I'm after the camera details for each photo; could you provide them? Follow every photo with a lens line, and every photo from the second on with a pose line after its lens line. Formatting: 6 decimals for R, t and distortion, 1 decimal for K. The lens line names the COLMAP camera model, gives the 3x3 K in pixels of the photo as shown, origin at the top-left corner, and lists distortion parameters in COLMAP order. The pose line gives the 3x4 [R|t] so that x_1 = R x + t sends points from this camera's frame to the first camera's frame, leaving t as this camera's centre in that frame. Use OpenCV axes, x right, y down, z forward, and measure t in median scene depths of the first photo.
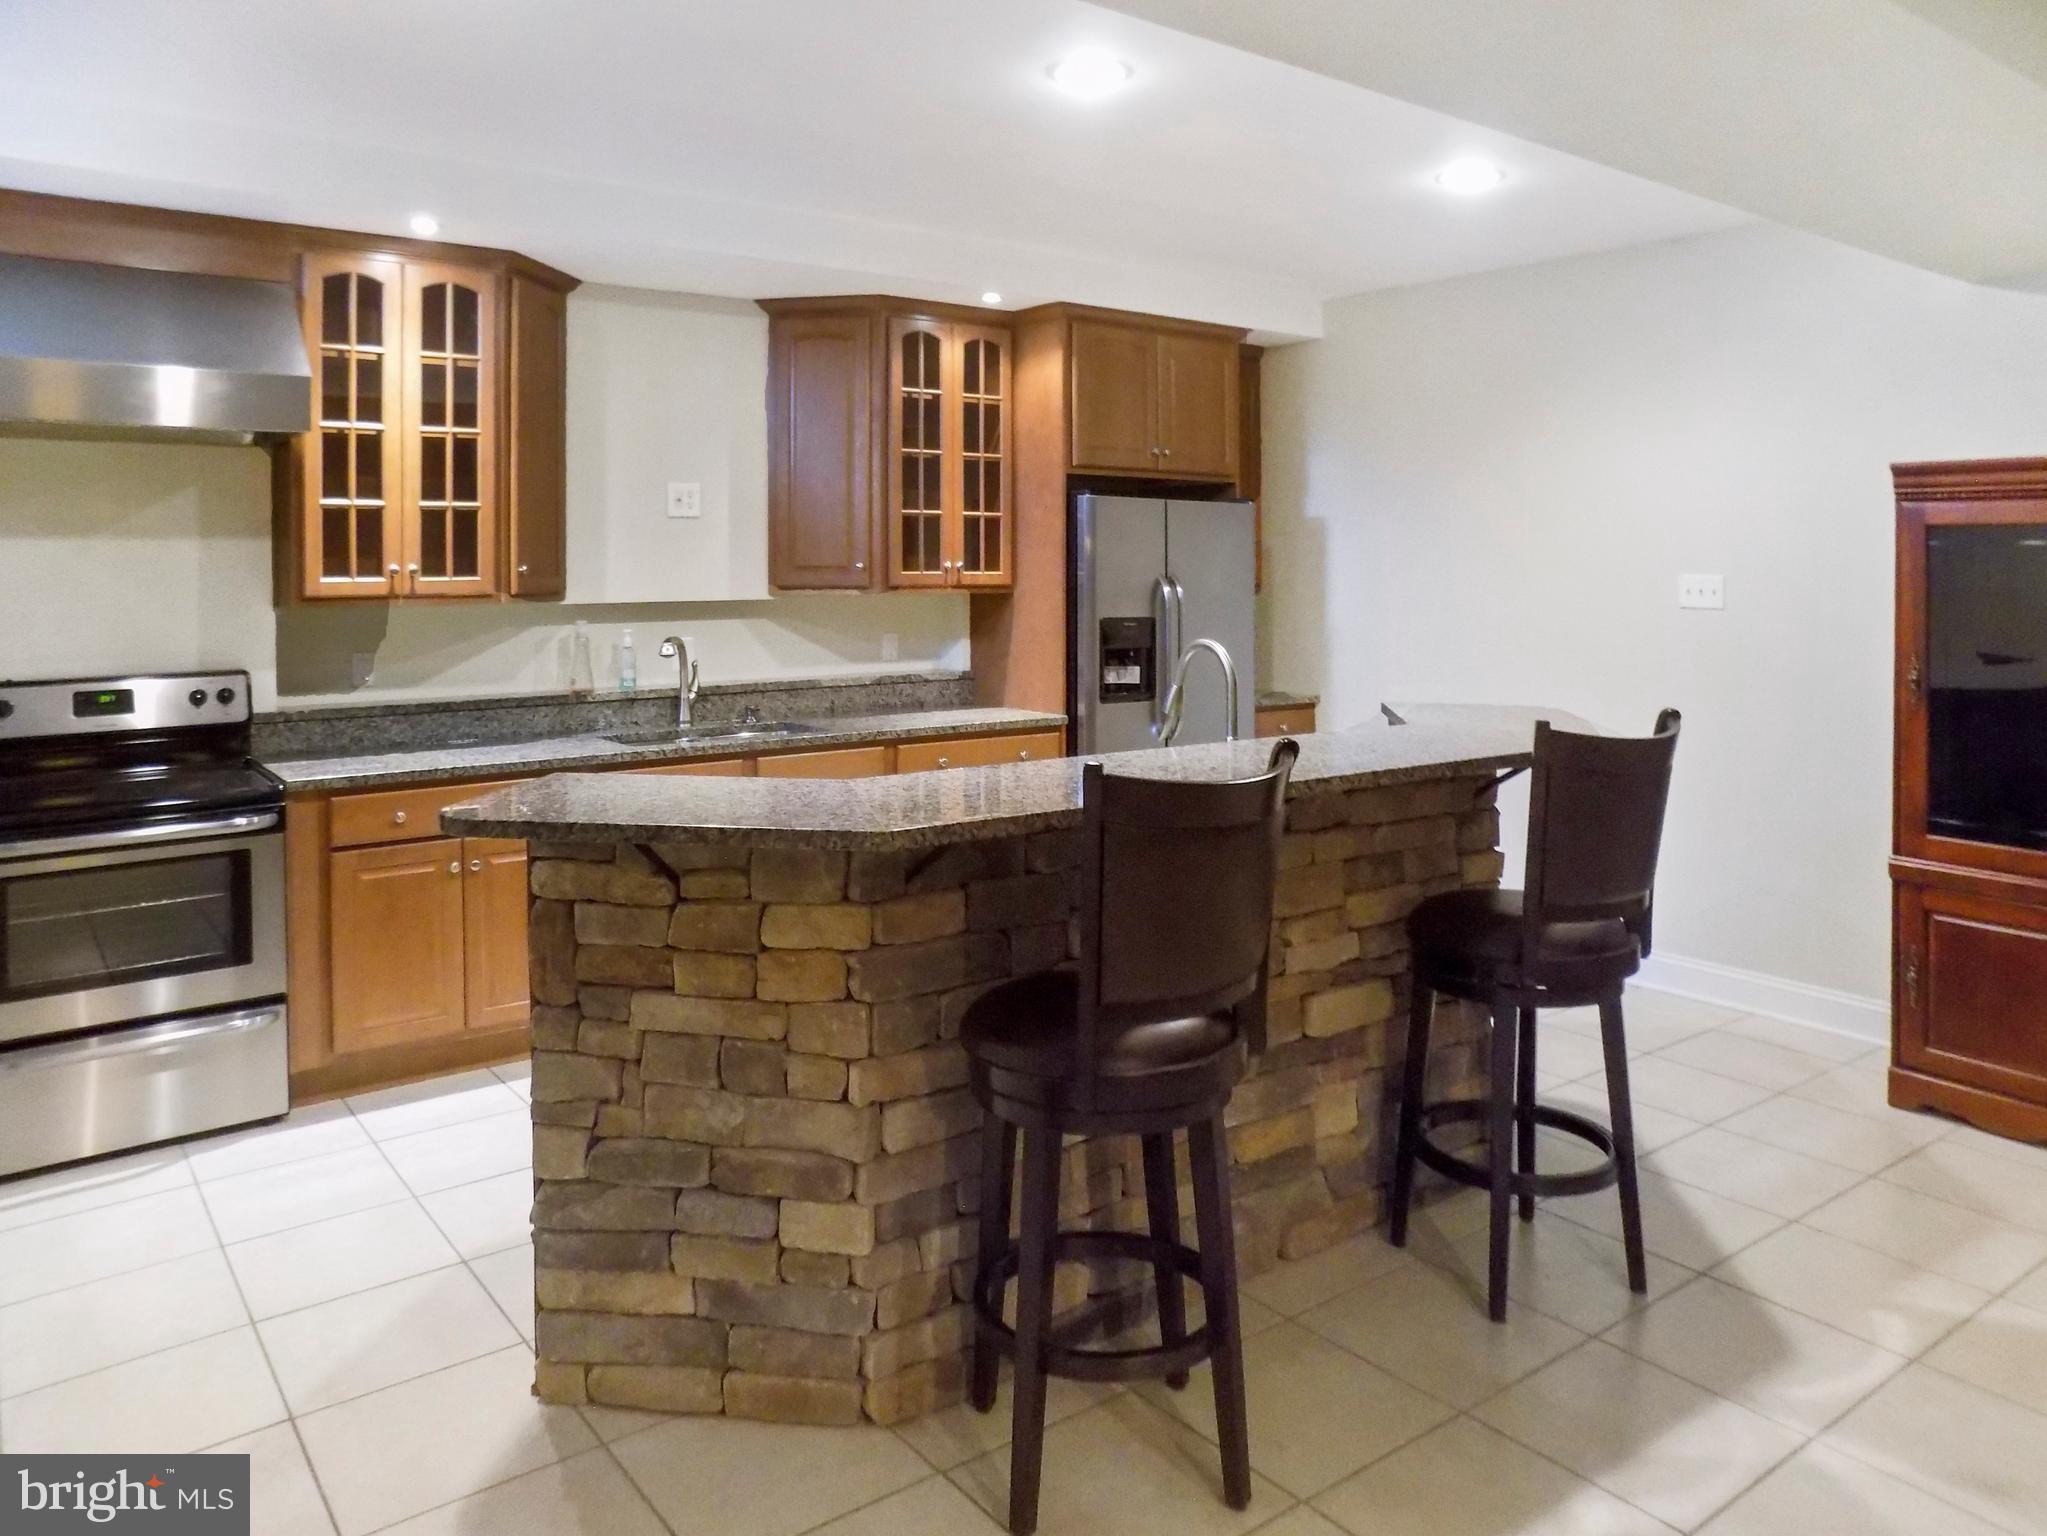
lens RADIAL K [[1460.2, 0, 1037.6], [0, 1460.2, 509.9], [0, 0, 1]] dist [-0.015149, -0.007735]
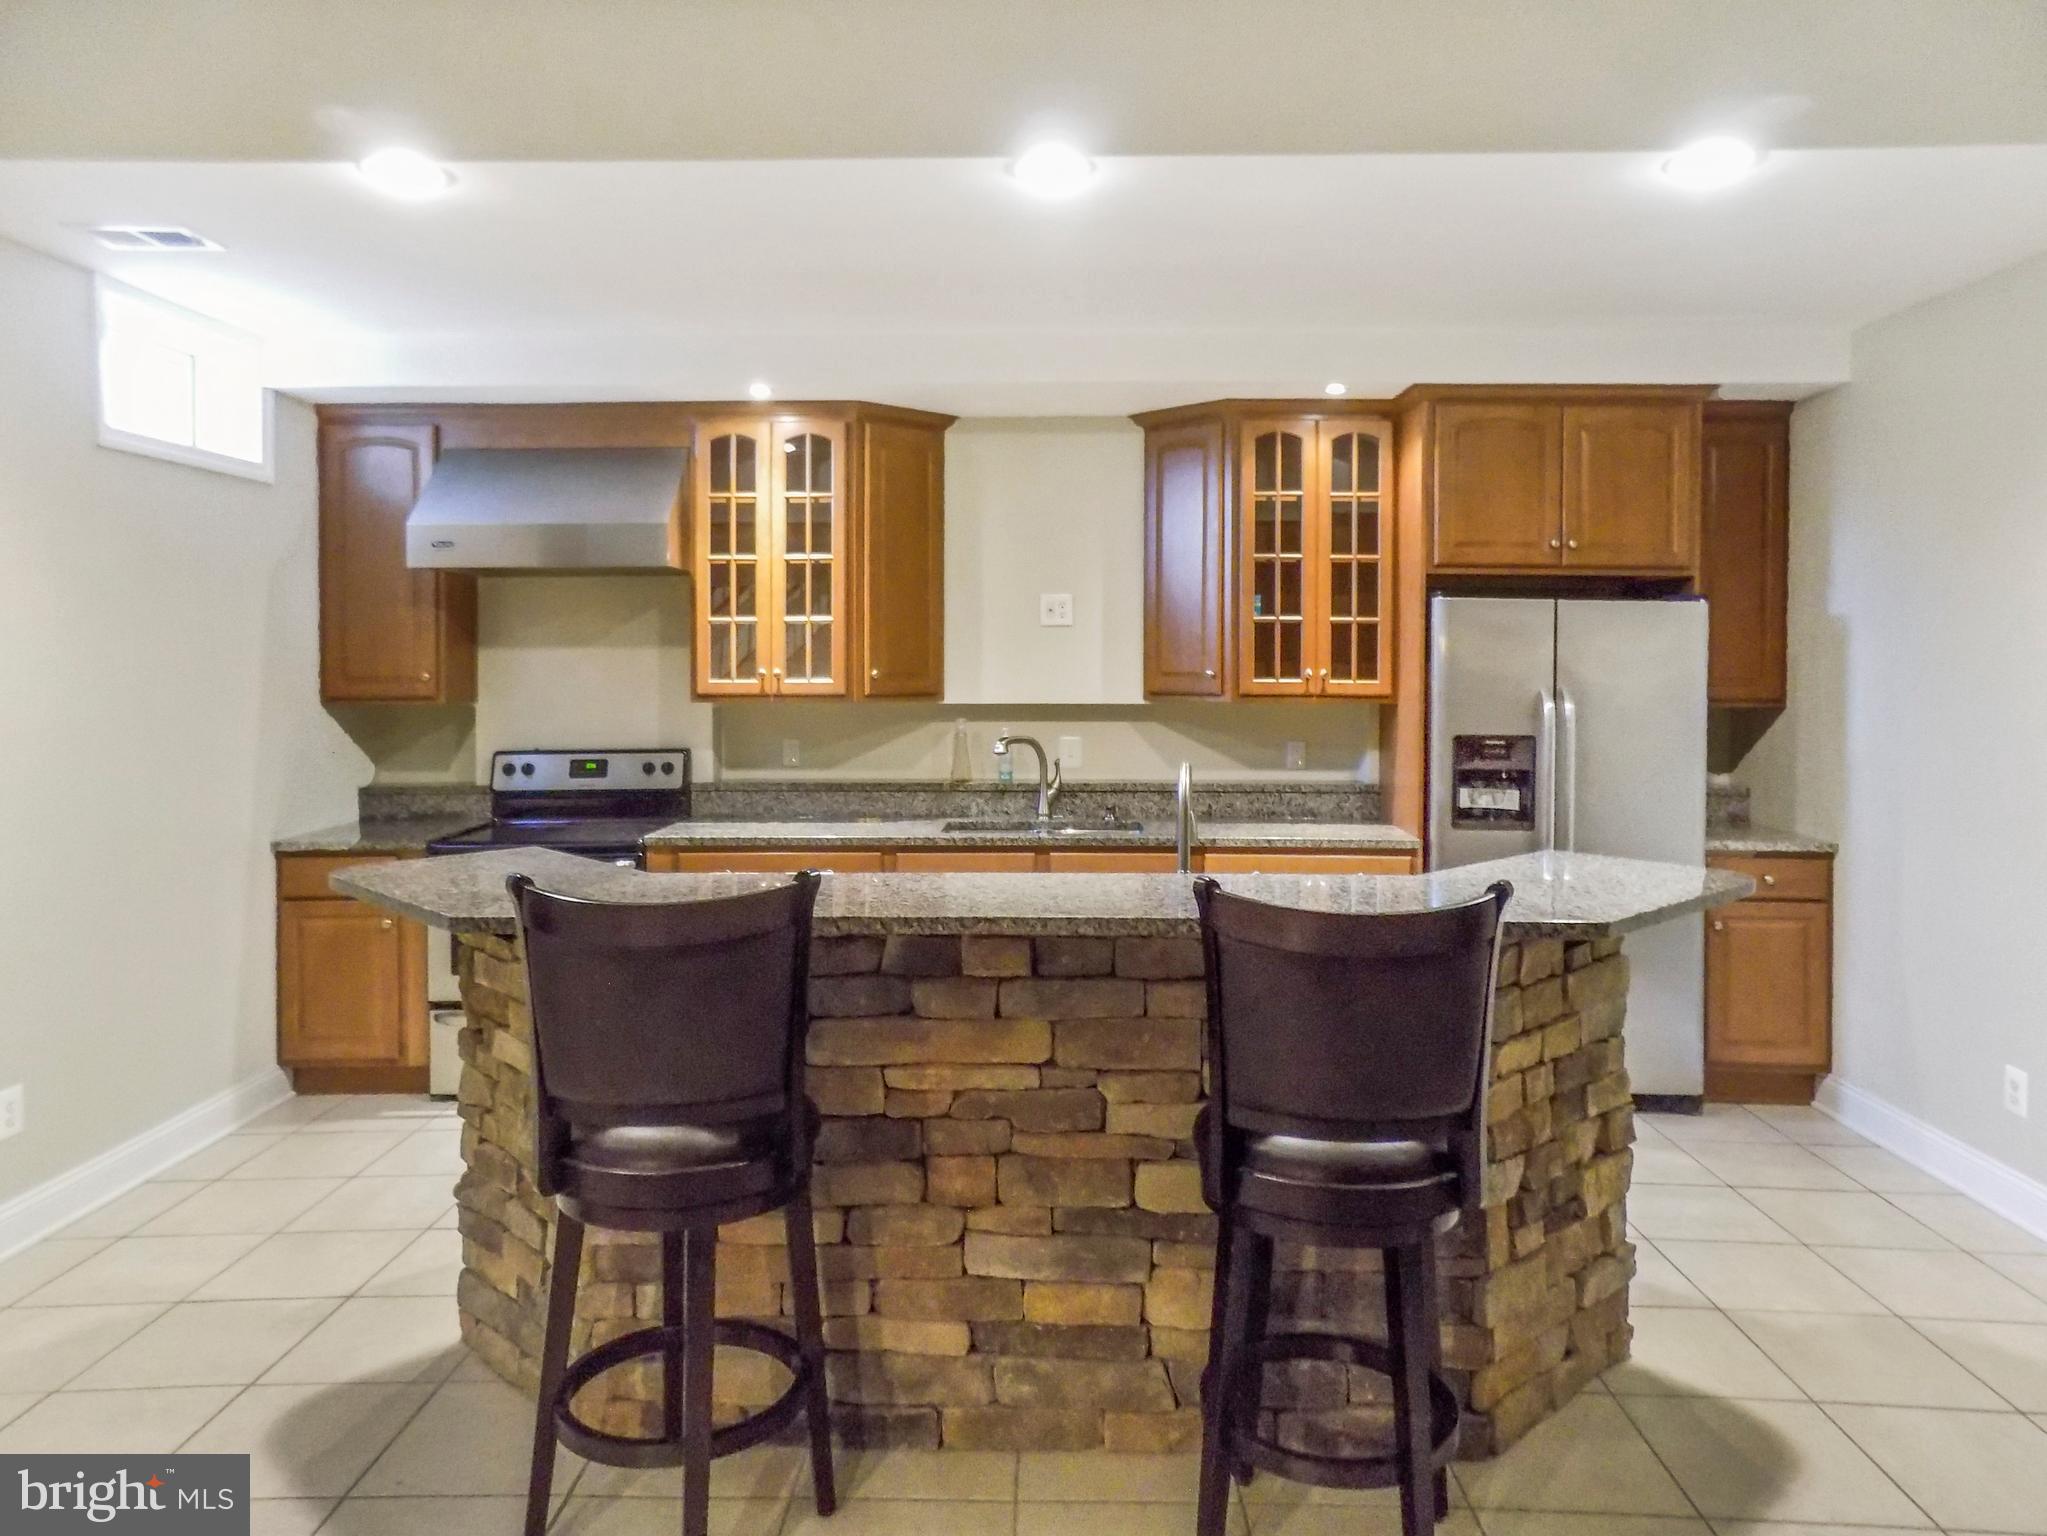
lens RADIAL K [[1387.1, 0, 1052.1], [0, 1387.1, 674.4], [0, 0, 1]] dist [-0.020227, 0.041918]
pose [[0.790390, 0.009184, -0.612535, 0.385936], [0.015867, 0.999245, 0.035457, 0.003861], [0.612398, -0.037744, 0.789648, 0.185459]]
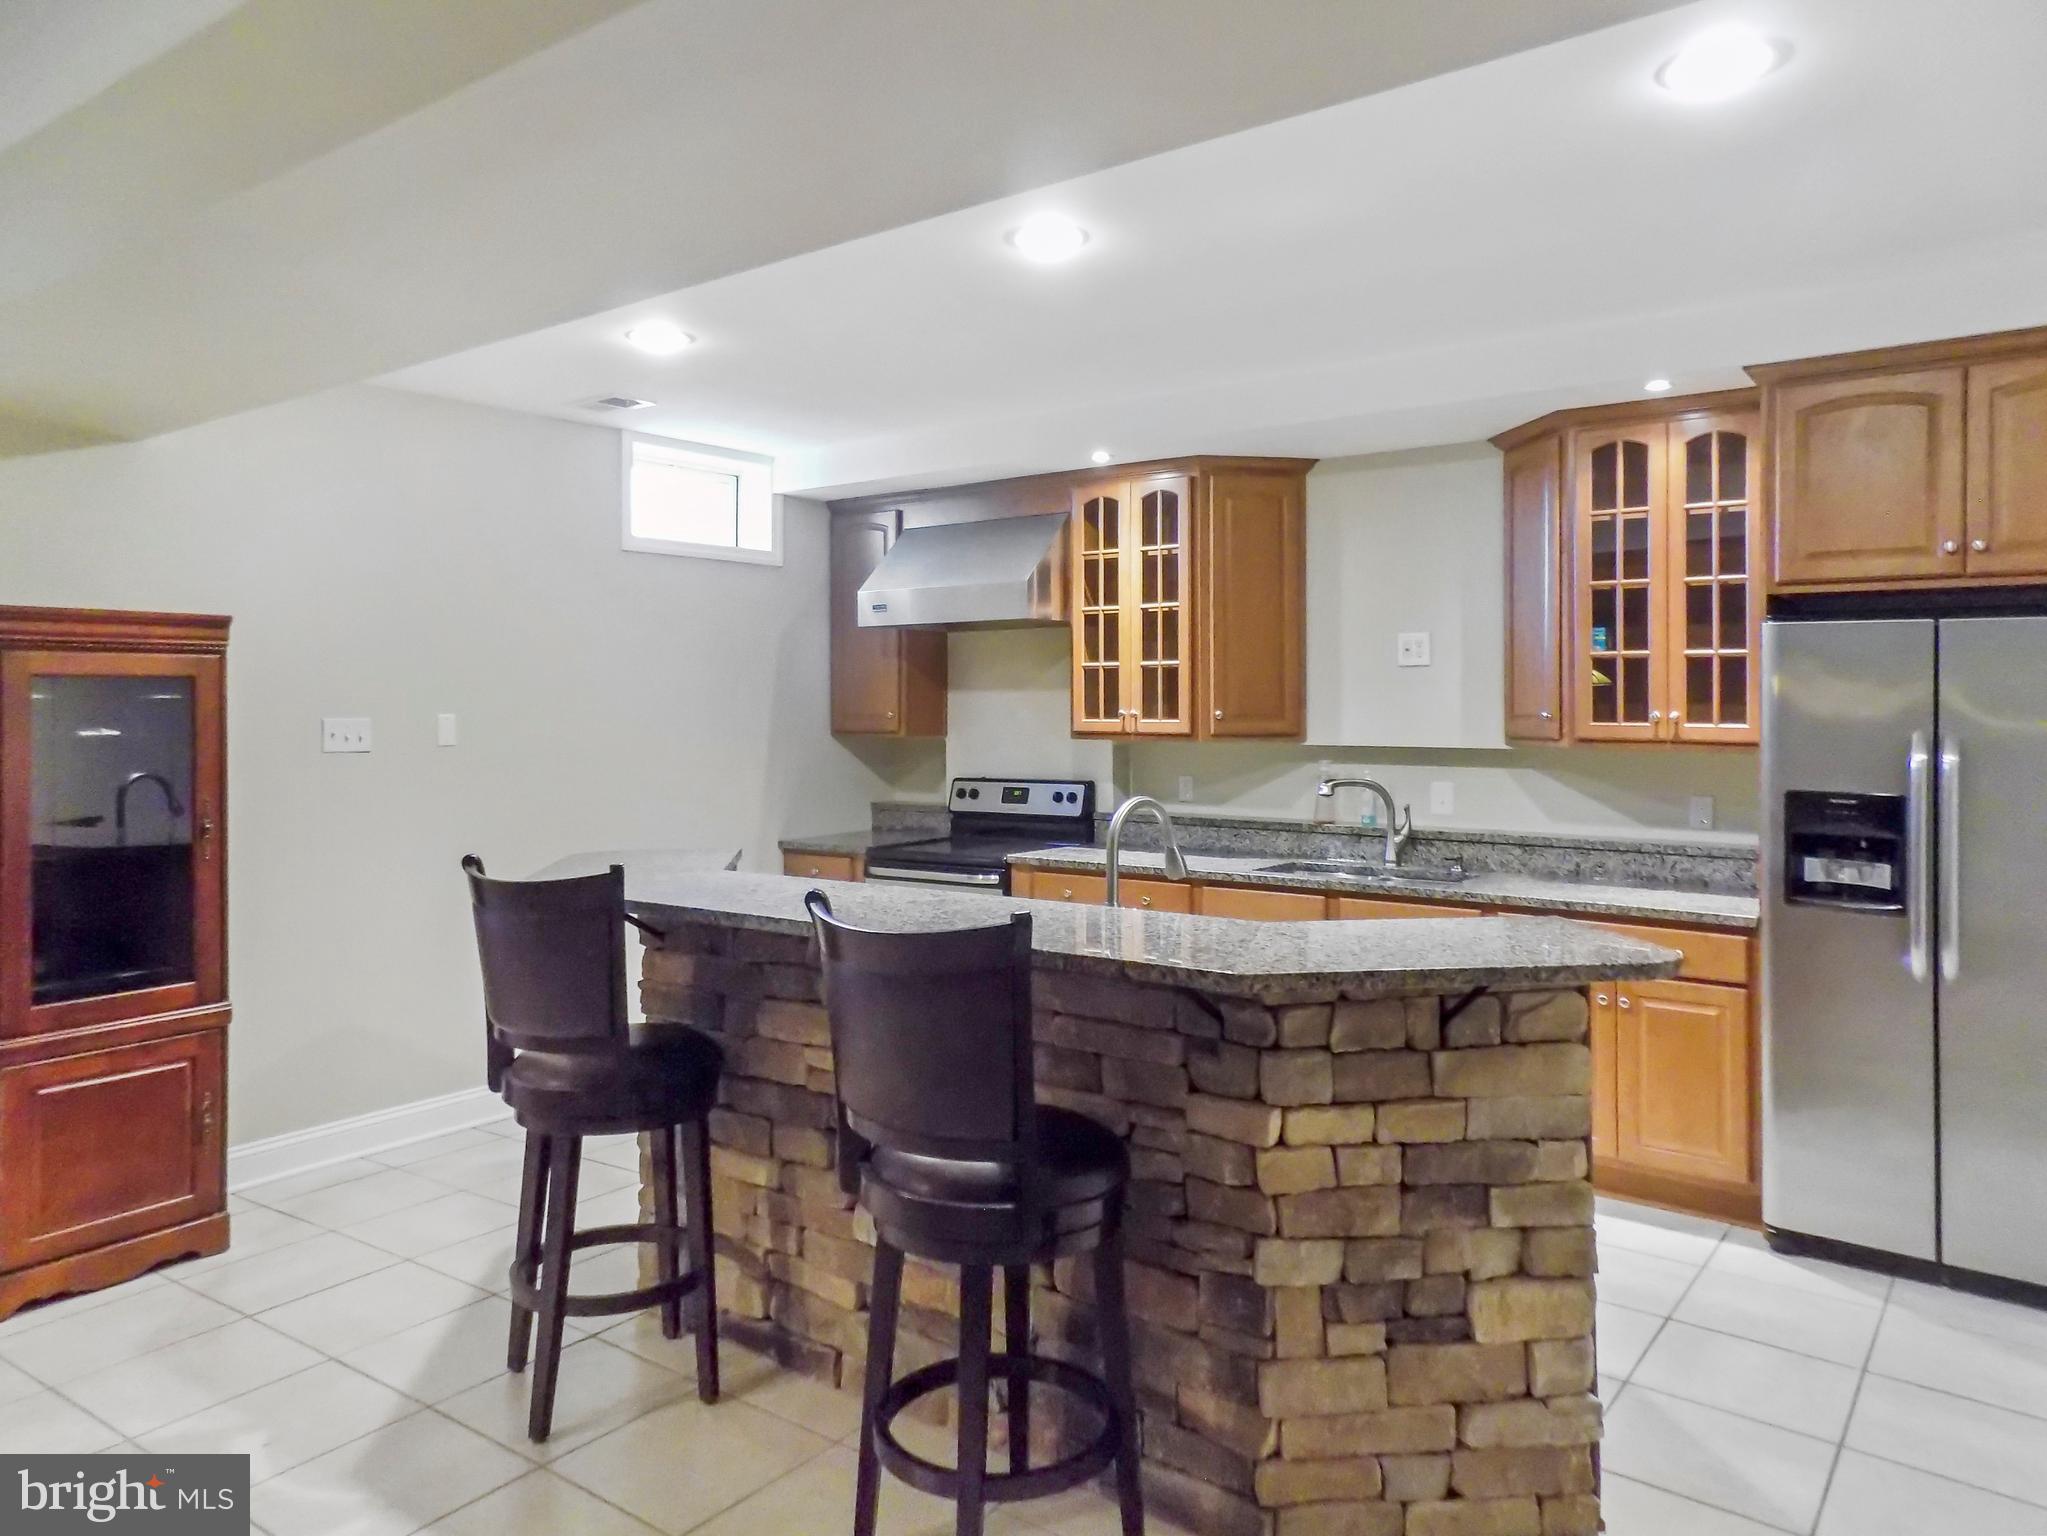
lens RADIAL K [[1387.1, 0, 1051.0], [0, 1387.1, 672.4], [0, 0, 1]] dist [-0.020227, 0.041918]
pose [[0.287978, -0.018671, -0.957455, 0.627920], [0.028181, 0.999542, -0.011015, 0.013219], [0.957222, -0.023809, 0.288372, 0.469940]]
